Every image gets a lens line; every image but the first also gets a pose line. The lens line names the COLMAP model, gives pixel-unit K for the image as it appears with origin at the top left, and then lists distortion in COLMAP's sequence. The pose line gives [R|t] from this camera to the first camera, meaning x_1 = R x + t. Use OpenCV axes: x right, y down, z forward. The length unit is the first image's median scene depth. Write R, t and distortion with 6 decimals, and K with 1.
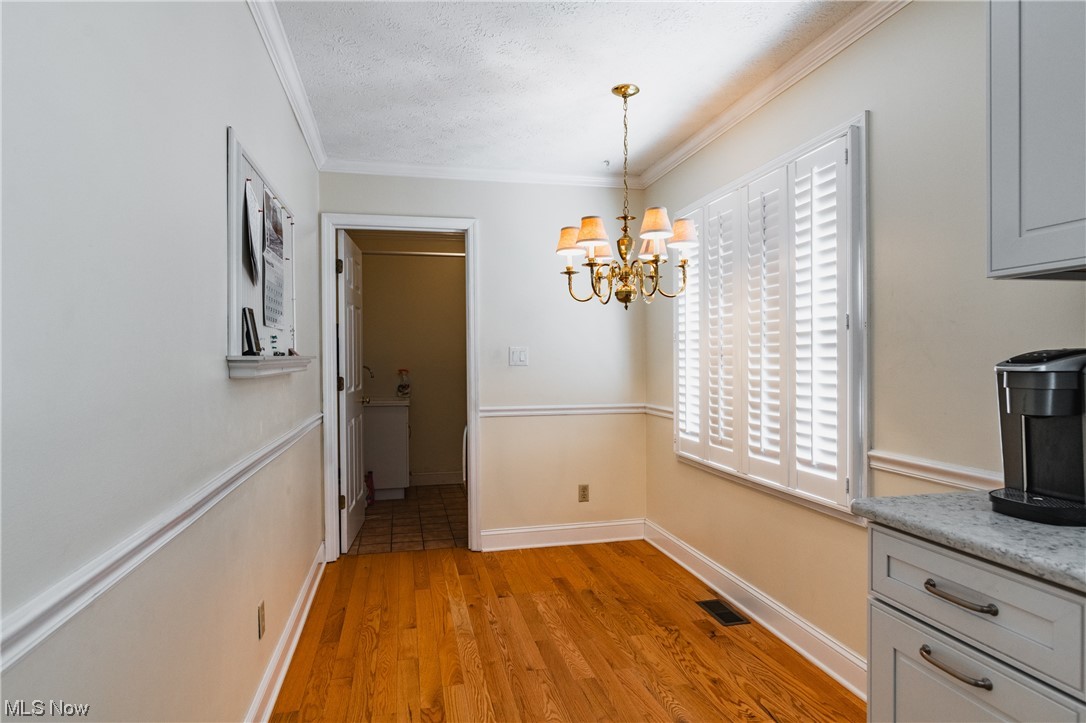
lens RADIAL K [[620.6, 0, 547.1], [0, 620.6, 361.7], [0, 0, 1]] dist [-0.006150, 0.002323]
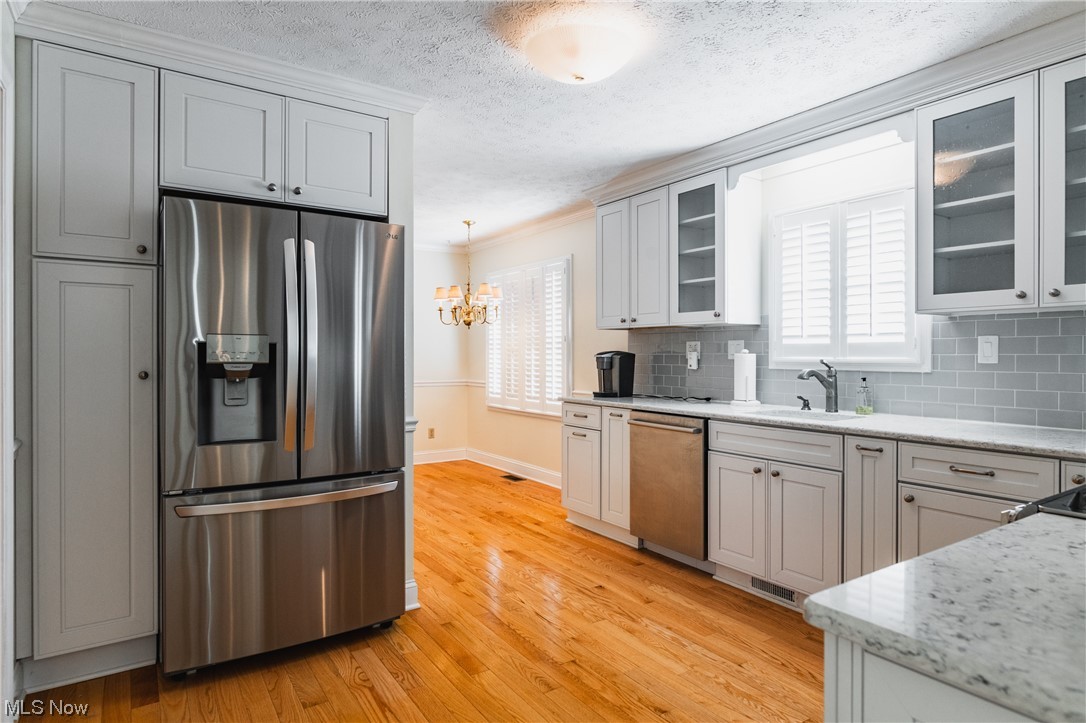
lens RADIAL K [[620.6, 0, 545.1], [0, 620.6, 358.7], [0, 0, 1]] dist [-0.006150, 0.002323]
pose [[0.937995, 0.001969, 0.346644, -0.347384], [-0.002577, 0.999996, 0.001292, 0.009680], [-0.346640, -0.002105, 0.937996, -1.009360]]
